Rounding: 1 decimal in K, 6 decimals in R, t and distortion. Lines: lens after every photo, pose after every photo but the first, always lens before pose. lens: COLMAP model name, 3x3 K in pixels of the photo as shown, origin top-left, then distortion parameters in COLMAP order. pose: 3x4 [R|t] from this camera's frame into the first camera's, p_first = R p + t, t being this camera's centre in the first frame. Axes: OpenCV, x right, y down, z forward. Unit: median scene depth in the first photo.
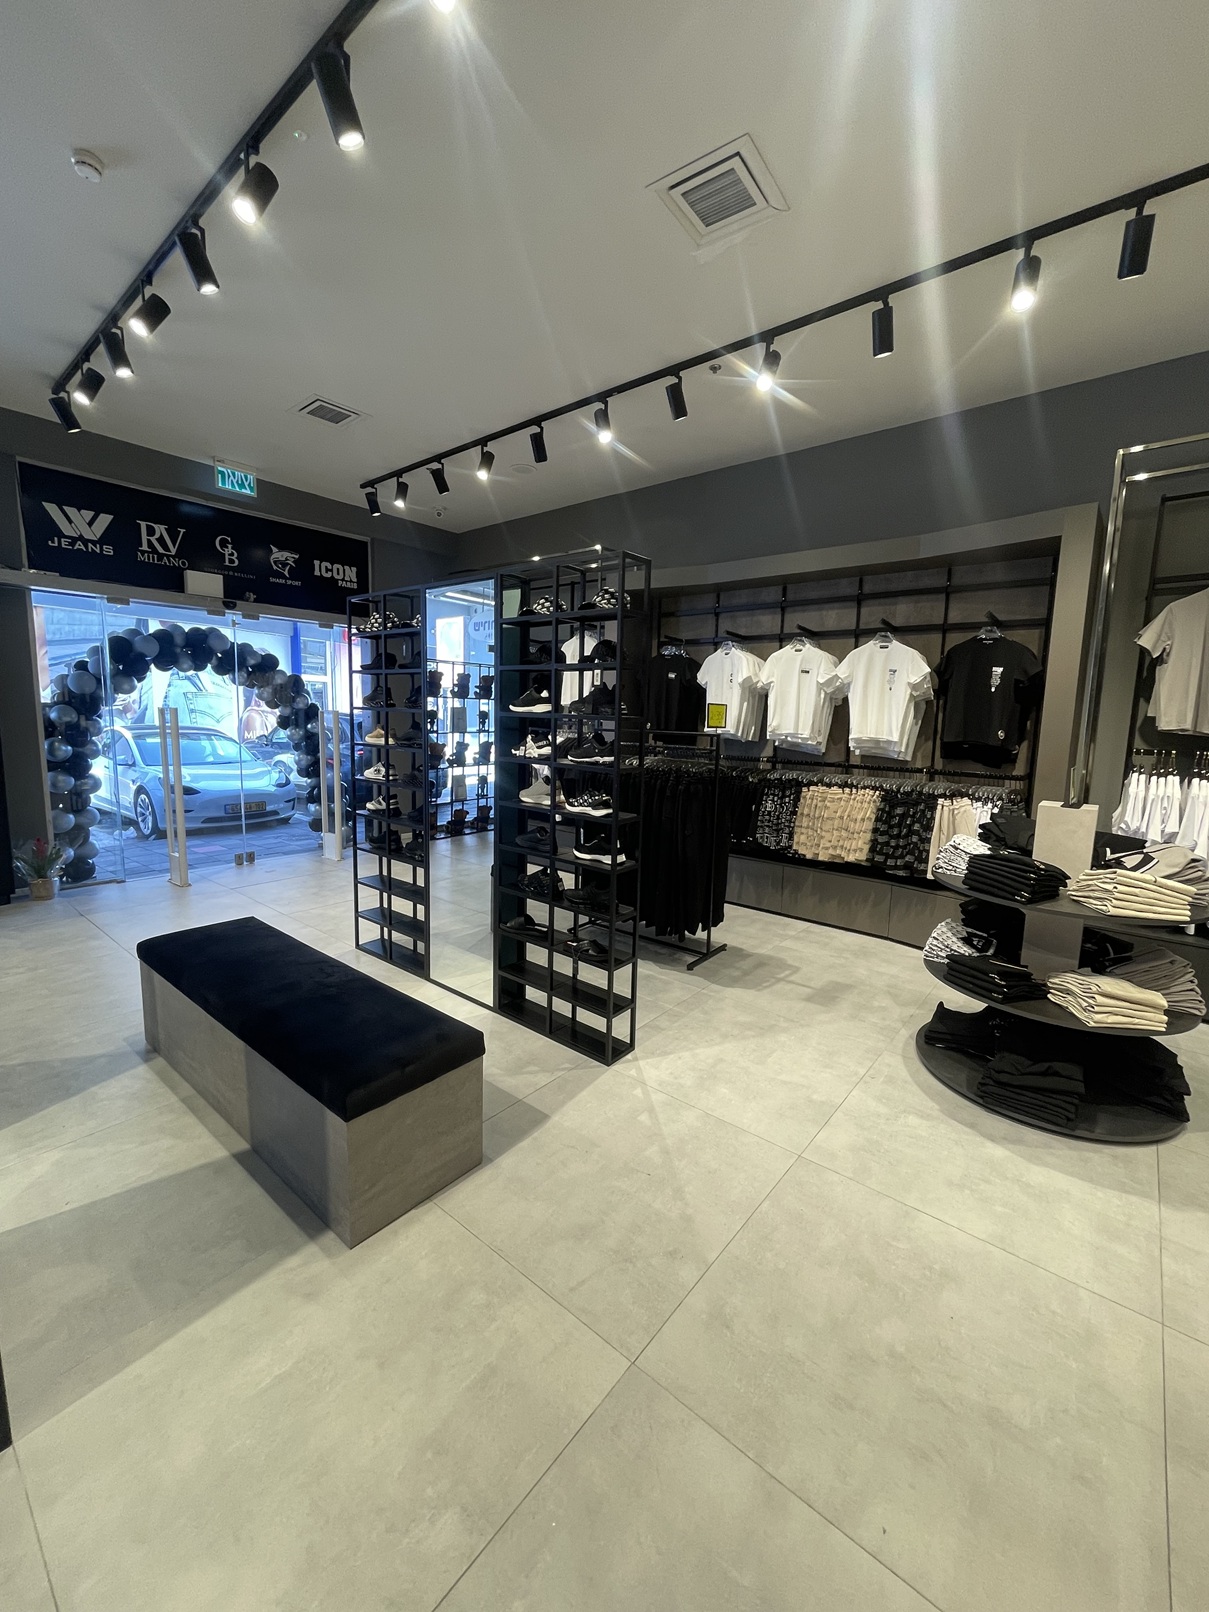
lens RADIAL K [[648.5, 0, 604.5], [0, 648.5, 806.0], [0, 0, 1]] dist [-0.003471, -0.000219]
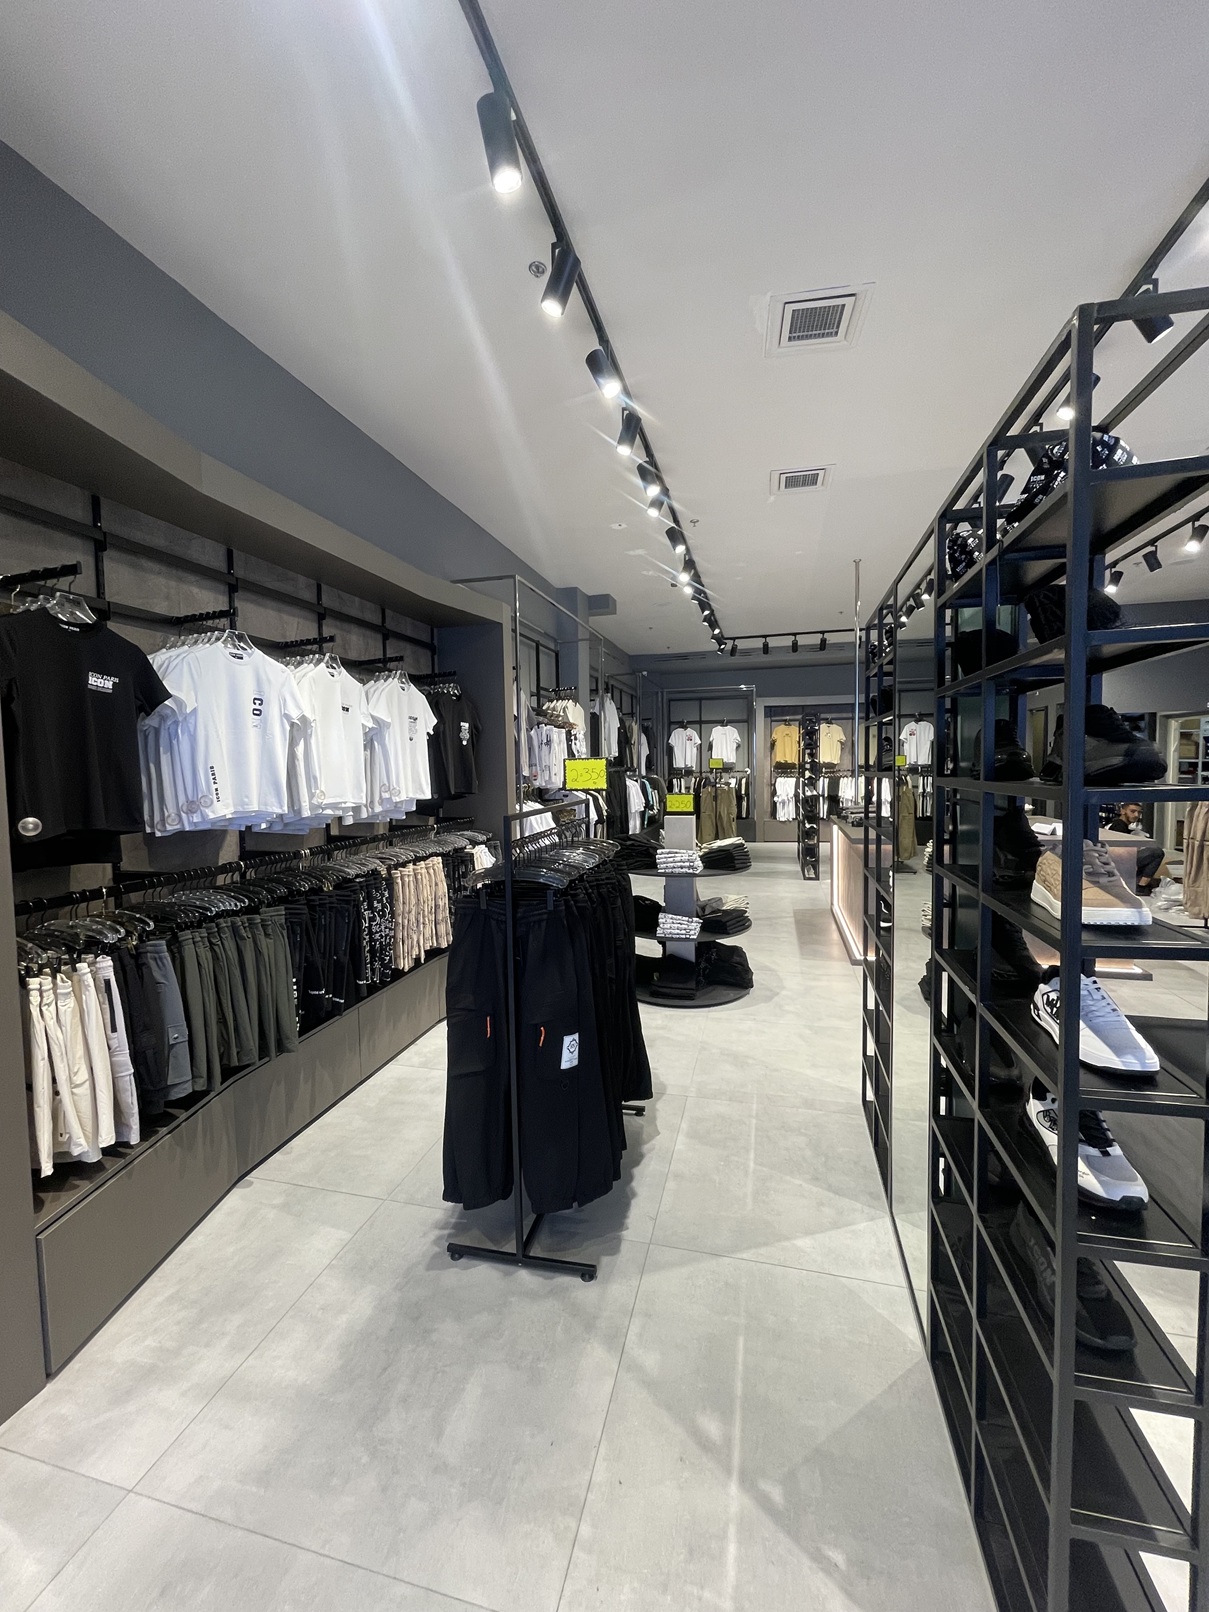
lens RADIAL K [[648.5, 0, 604.5], [0, 648.5, 806.0], [0, 0, 1]] dist [-0.003471, -0.000219]
pose [[-0.421396, -0.075255, 0.903749, -0.534597], [0.138384, 0.979544, 0.146092, -0.222994], [-0.896256, 0.186627, -0.402362, 1.374109]]
